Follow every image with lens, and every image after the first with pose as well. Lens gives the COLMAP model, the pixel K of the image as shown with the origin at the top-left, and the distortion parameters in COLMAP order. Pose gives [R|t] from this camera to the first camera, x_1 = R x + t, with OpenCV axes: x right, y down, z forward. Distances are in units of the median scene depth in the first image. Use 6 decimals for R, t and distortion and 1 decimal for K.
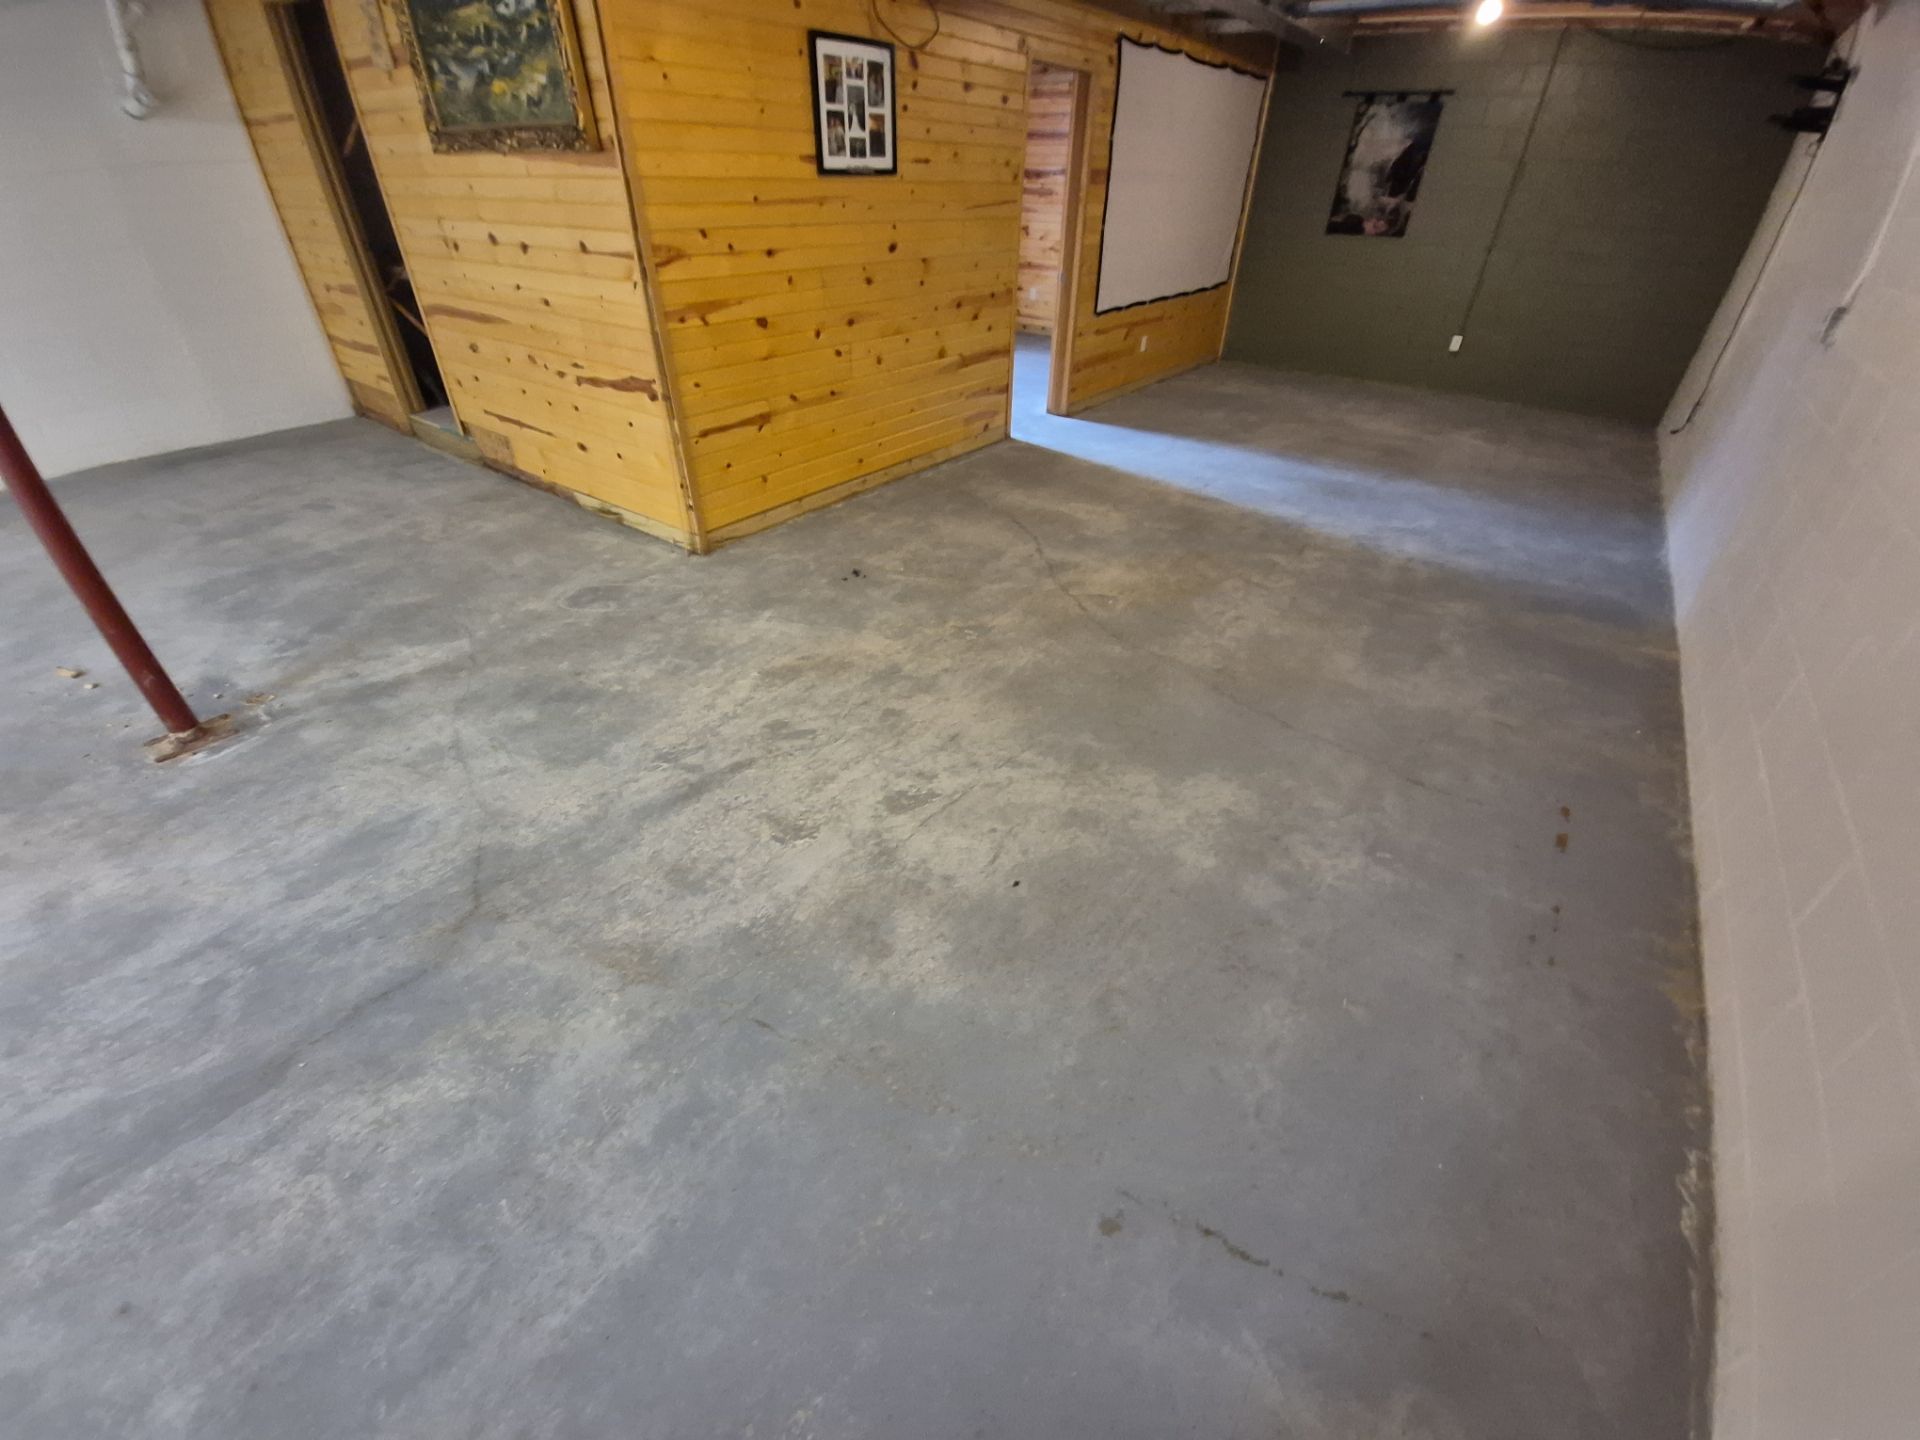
lens RADIAL K [[759.2, 0, 954.6], [0, 759.2, 704.2], [0, 0, 1]] dist [-0.004042, -0.008058]
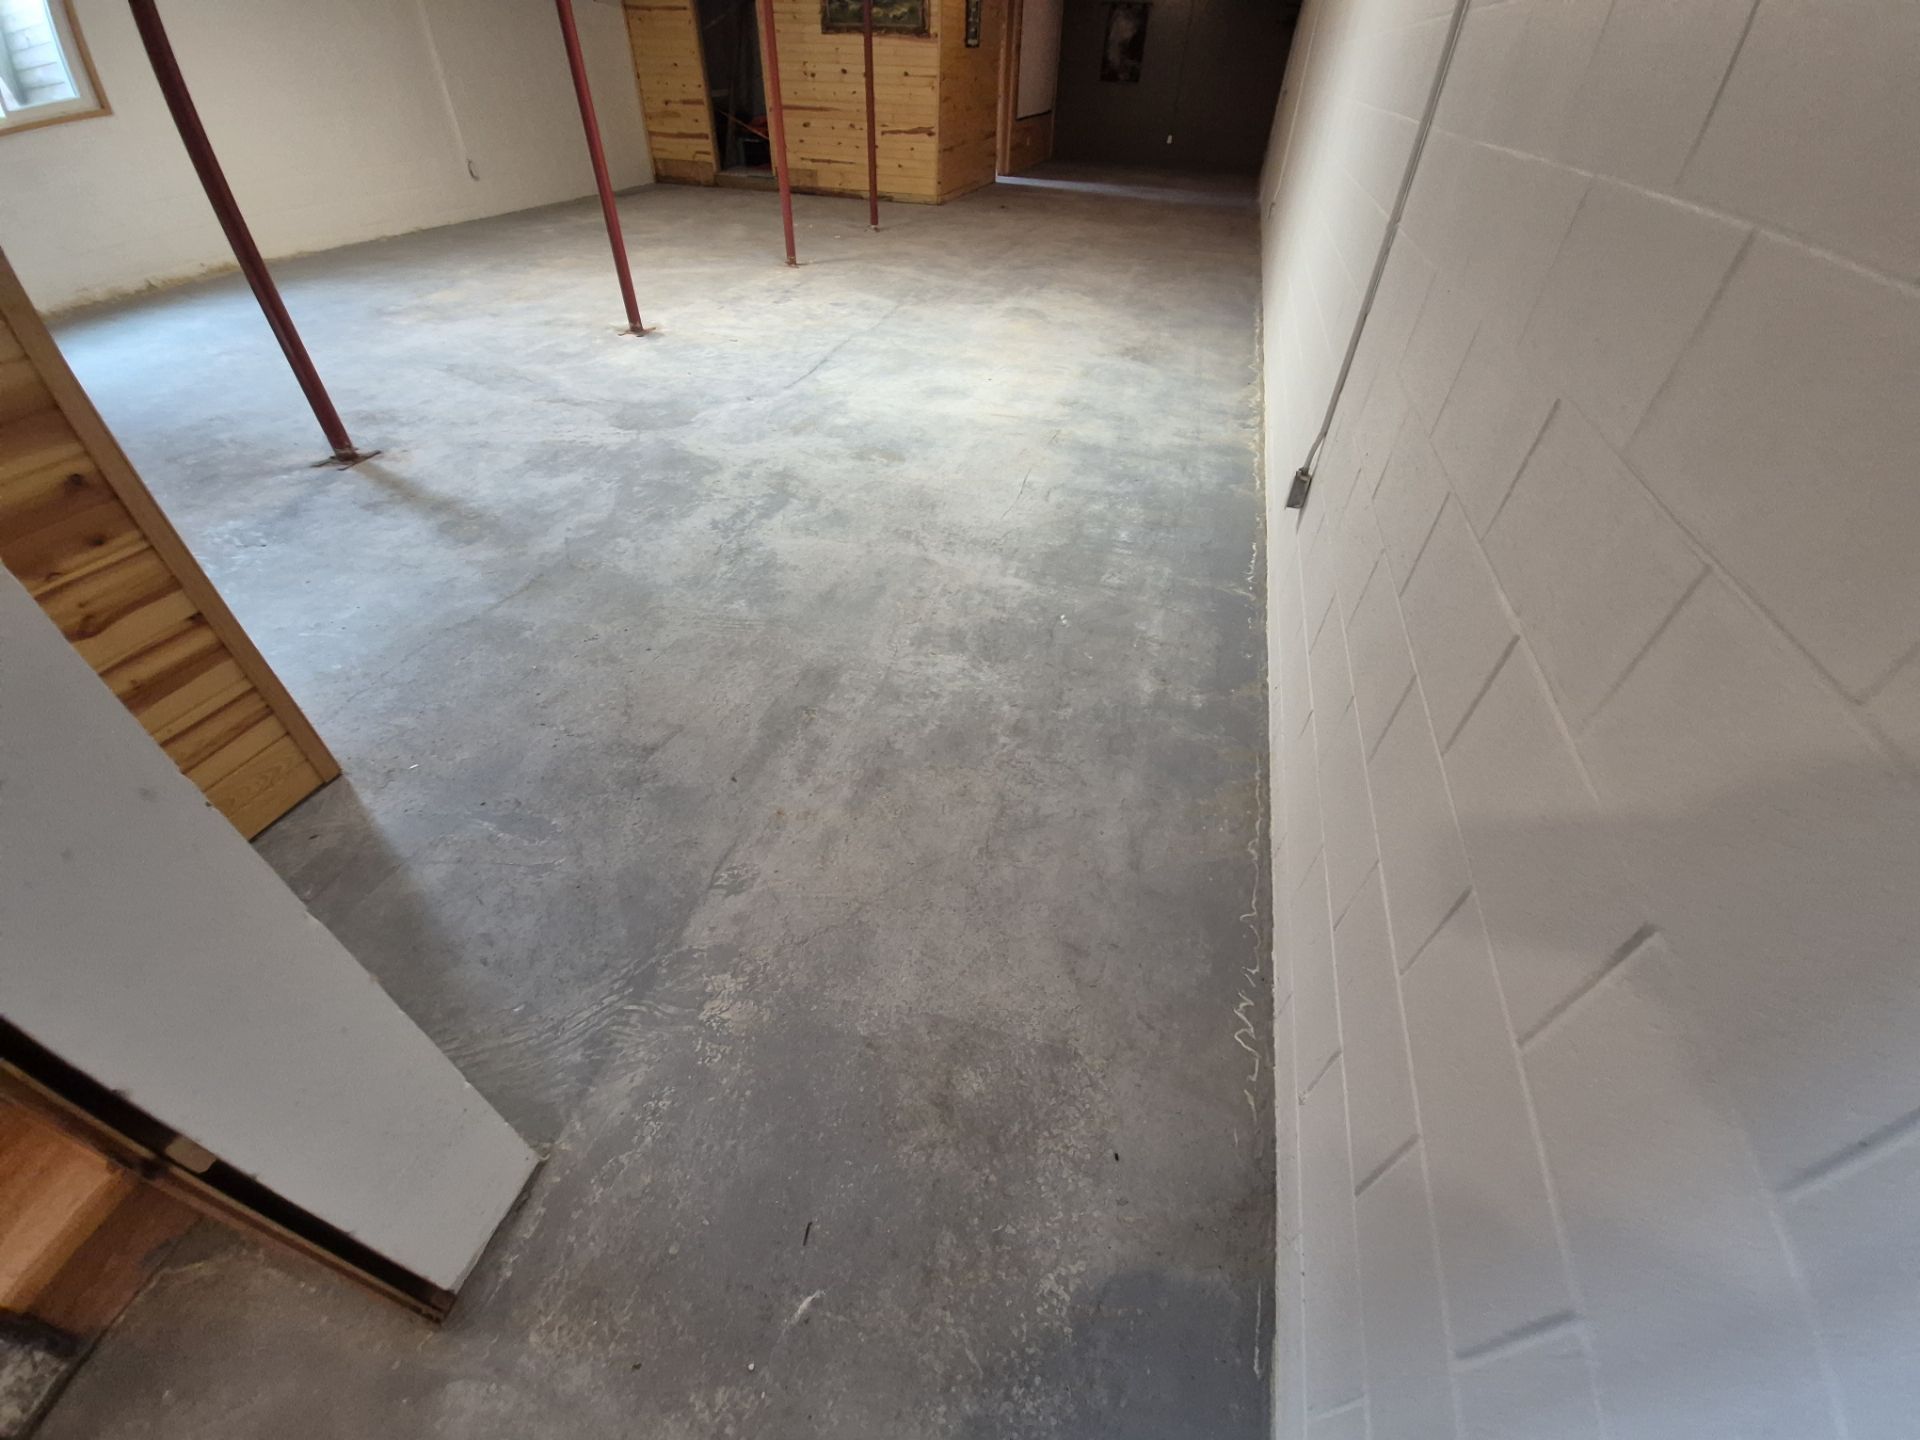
lens RADIAL K [[759.2, 0, 954.6], [0, 759.2, 704.2], [0, 0, 1]] dist [-0.004042, -0.008058]
pose [[0.940073, -0.213090, 0.266186, -1.433754], [0.180577, 0.973336, 0.141450, 1.180397], [-0.289230, -0.084906, 0.953487, -1.728860]]
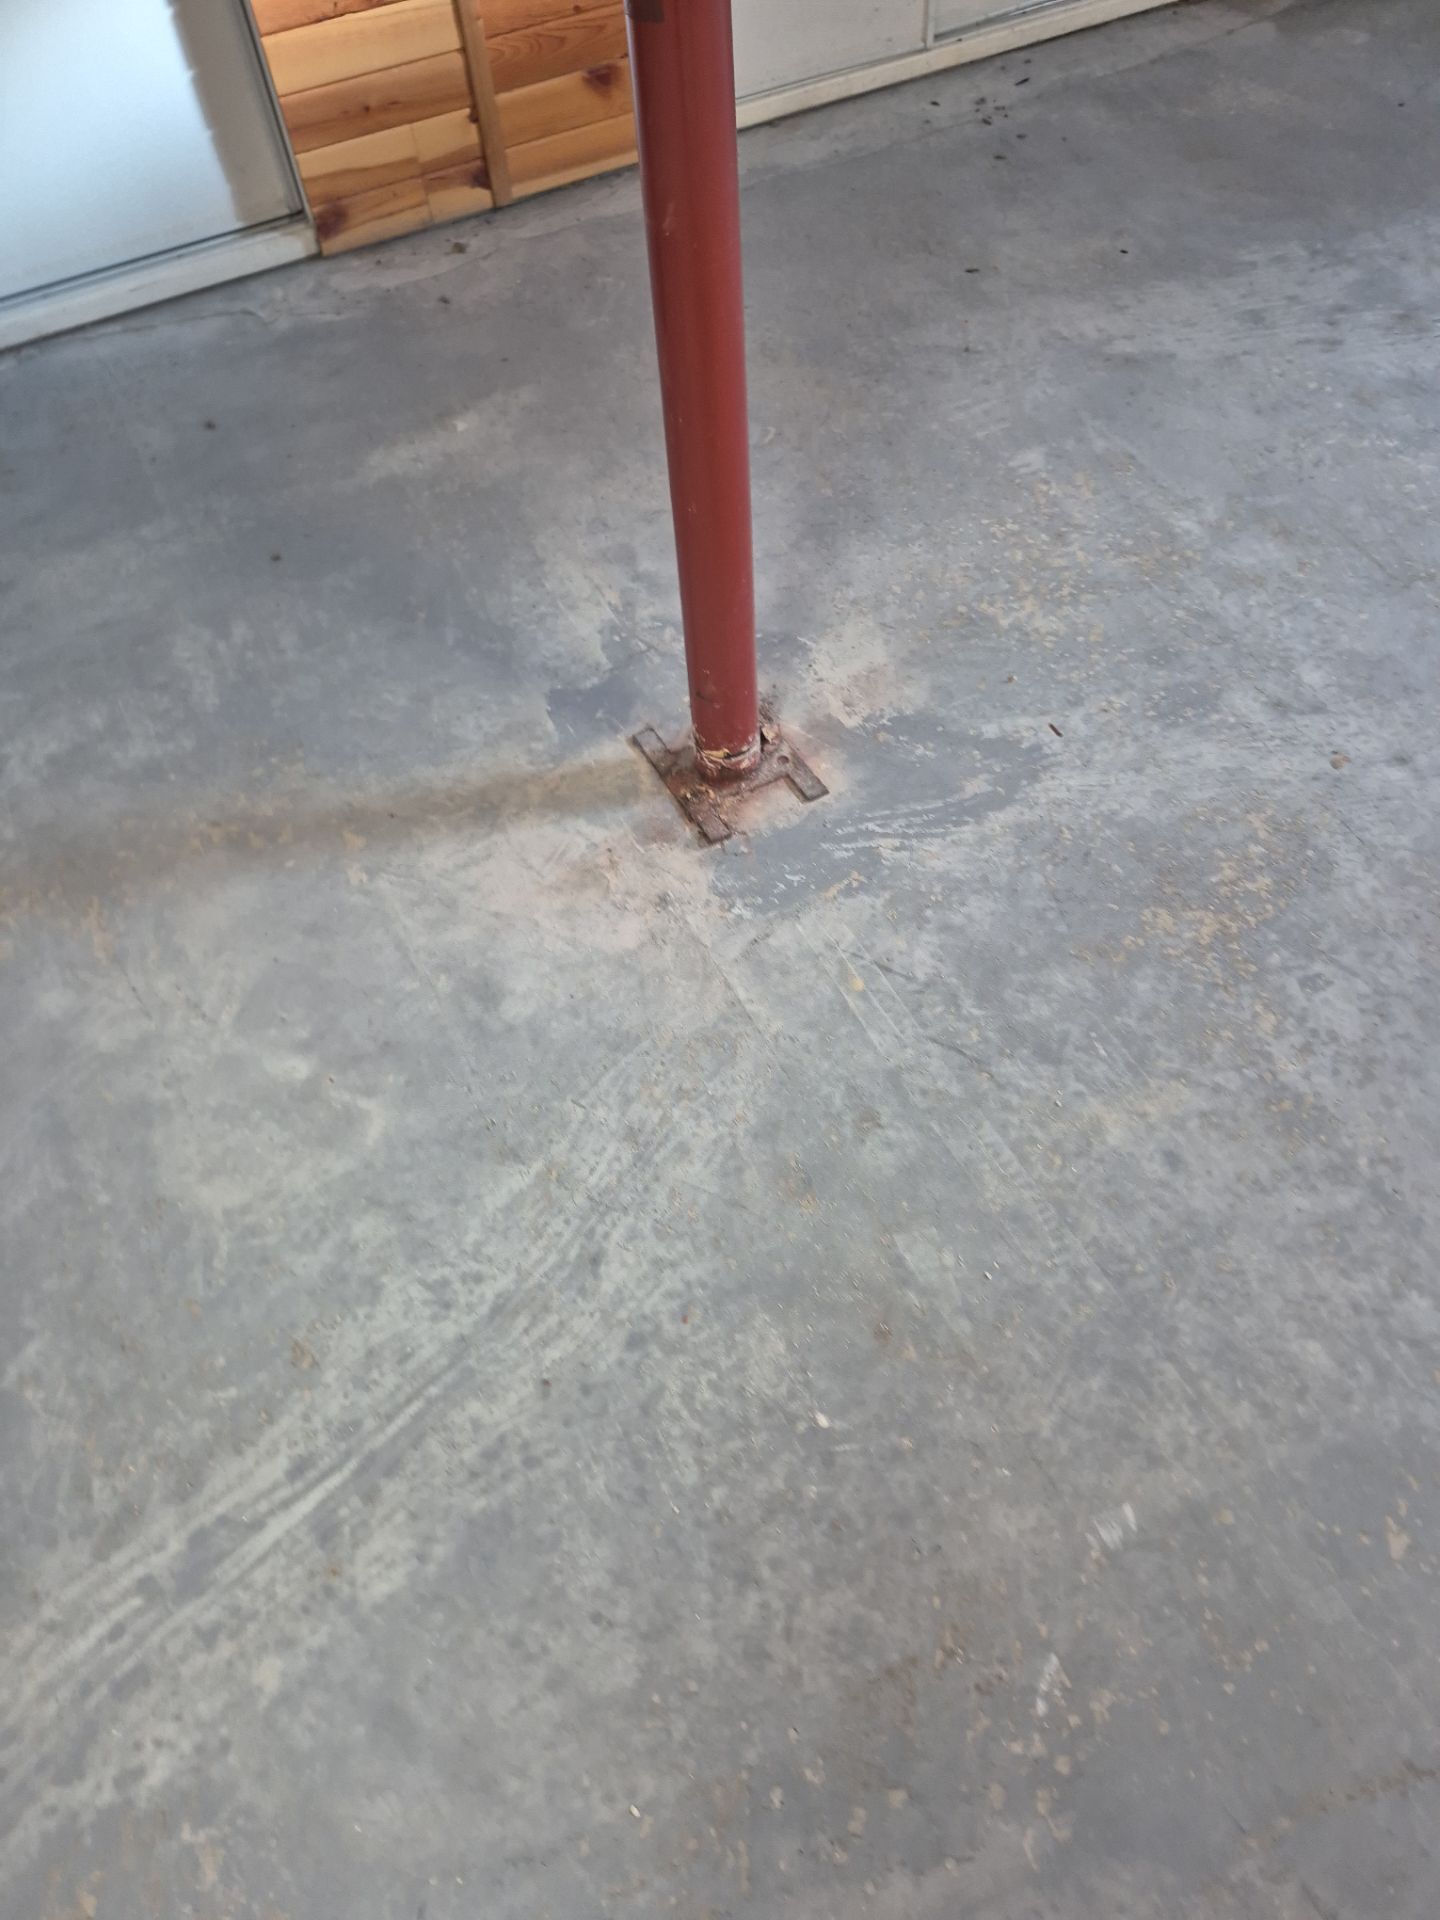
lens RADIAL K [[759.2, 0, 720.0], [0, 759.2, 960.0], [0, 0, 1]] dist [-0.004042, -0.008058]
pose [[-0.392670, 0.829249, -0.397688, -1.662759], [-0.494640, 0.174123, 0.851477, 0.619716], [0.775333, 0.531062, 0.341807, -0.596760]]
